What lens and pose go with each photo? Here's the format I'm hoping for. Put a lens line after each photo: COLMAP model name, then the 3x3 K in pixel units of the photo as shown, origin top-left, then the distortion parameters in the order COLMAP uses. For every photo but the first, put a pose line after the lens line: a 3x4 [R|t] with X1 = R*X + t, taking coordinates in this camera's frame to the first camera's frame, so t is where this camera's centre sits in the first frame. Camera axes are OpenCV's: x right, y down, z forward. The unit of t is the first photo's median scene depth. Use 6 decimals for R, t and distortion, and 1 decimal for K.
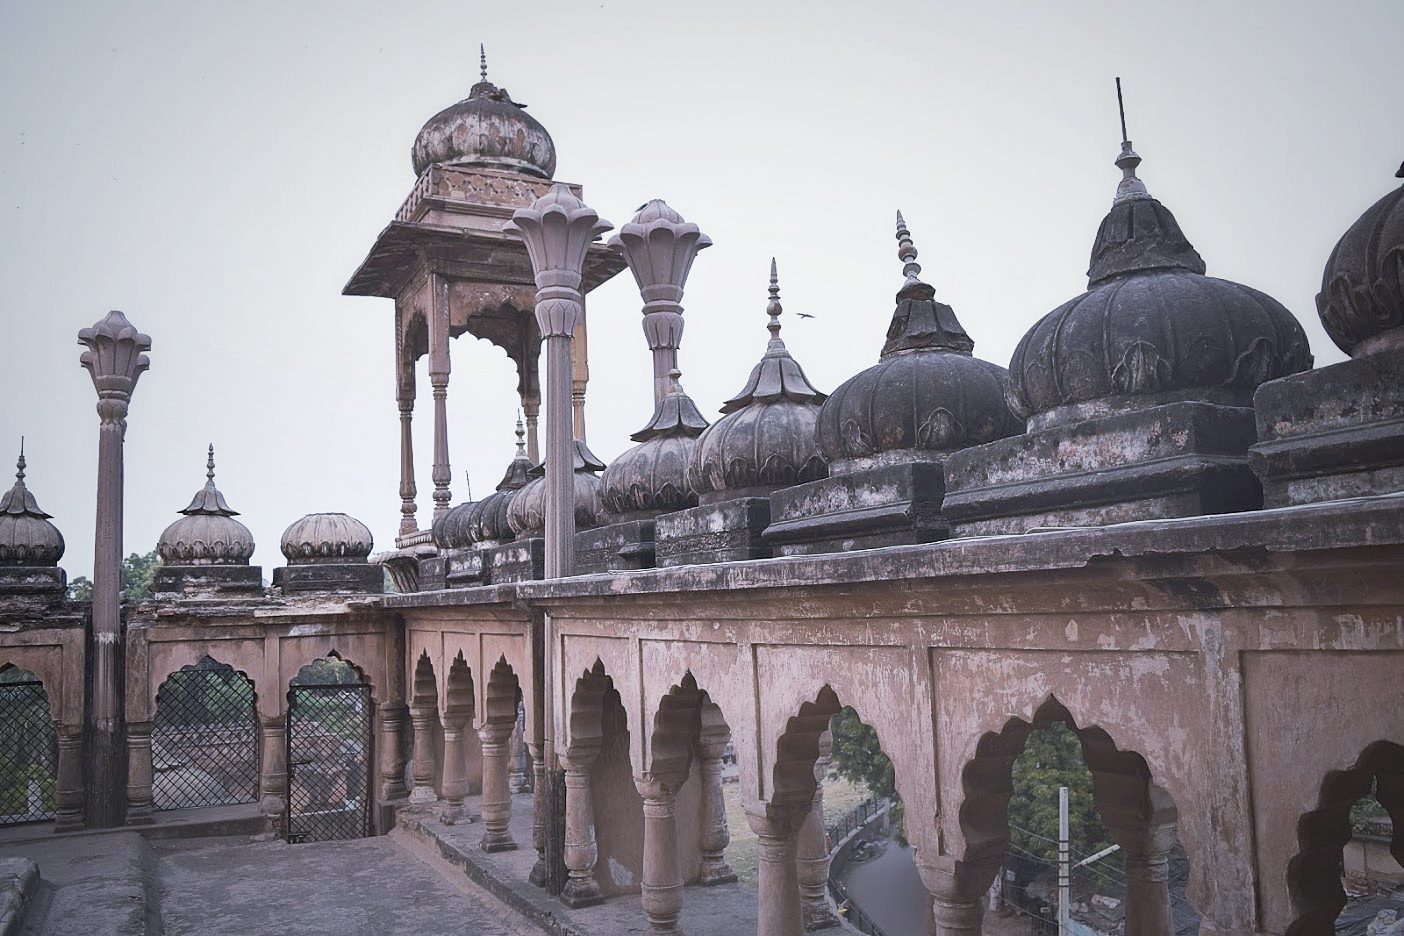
lens RADIAL K [[1093.3, 0, 702.0], [0, 1093.3, 468.0], [0, 0, 1]] dist [-0.092400, 0.008630]
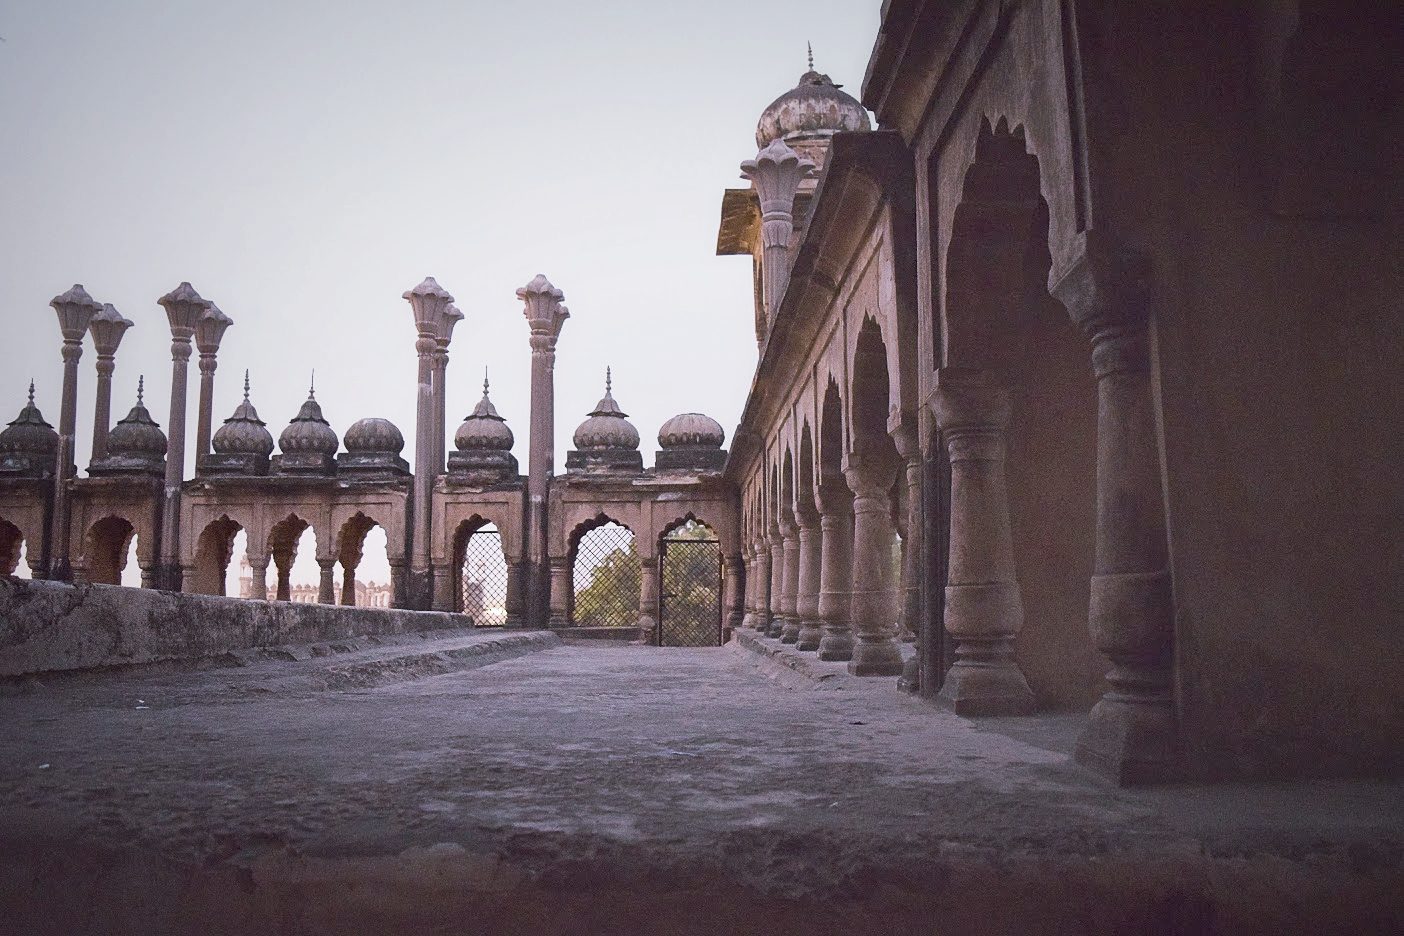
lens RADIAL K [[1093.3, 0, 702.0], [0, 1093.3, 468.0], [0, 0, 1]] dist [-0.092400, 0.008630]
pose [[0.892476, -0.022935, -0.450511, 0.288699], [0.027346, 0.999621, 0.003283, 0.110488], [0.450265, -0.015250, 0.892765, -0.211058]]
